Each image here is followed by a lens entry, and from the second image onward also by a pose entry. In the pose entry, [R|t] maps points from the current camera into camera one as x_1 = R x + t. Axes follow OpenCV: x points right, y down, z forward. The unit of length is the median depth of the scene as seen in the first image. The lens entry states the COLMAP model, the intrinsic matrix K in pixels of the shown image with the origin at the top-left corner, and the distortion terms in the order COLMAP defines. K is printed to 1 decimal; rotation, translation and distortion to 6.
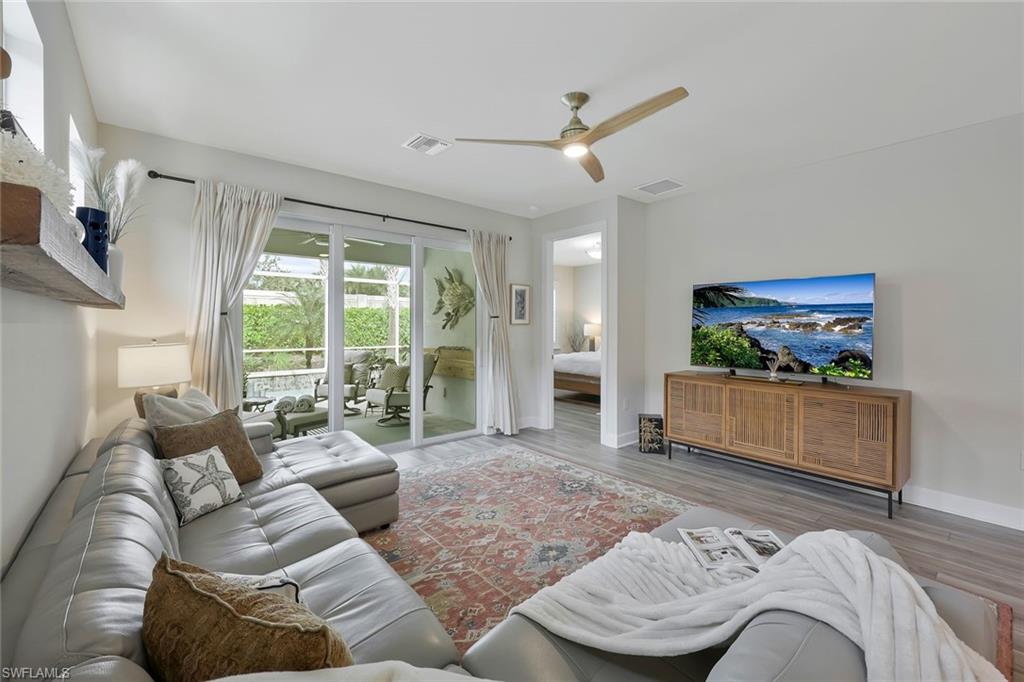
lens RADIAL K [[421.1, 0, 508.0], [0, 421.1, 336.8], [0, 0, 1]] dist [-0.000051, -0.000023]
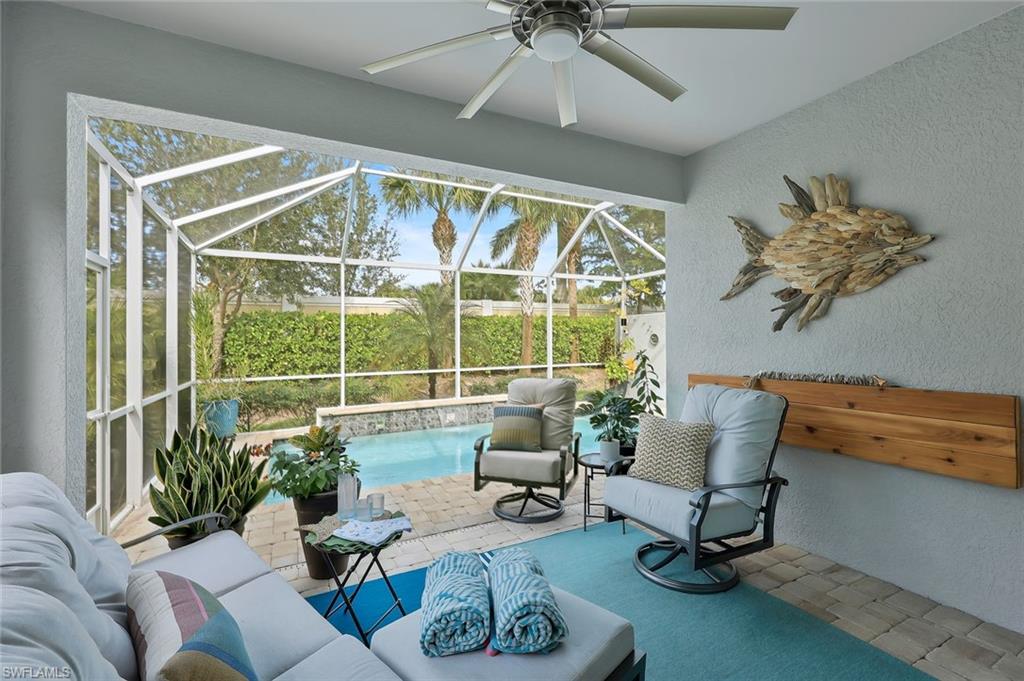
lens RADIAL K [[426.3, 0, 511.0], [0, 426.3, 348.6], [0, 0, 1]] dist [0.000464, 0.000016]
pose [[0.976427, -0.012981, -0.215456, -0.316092], [0.011399, 0.999898, -0.008585, -0.000072], [0.215546, 0.005927, 0.976476, 0.539711]]
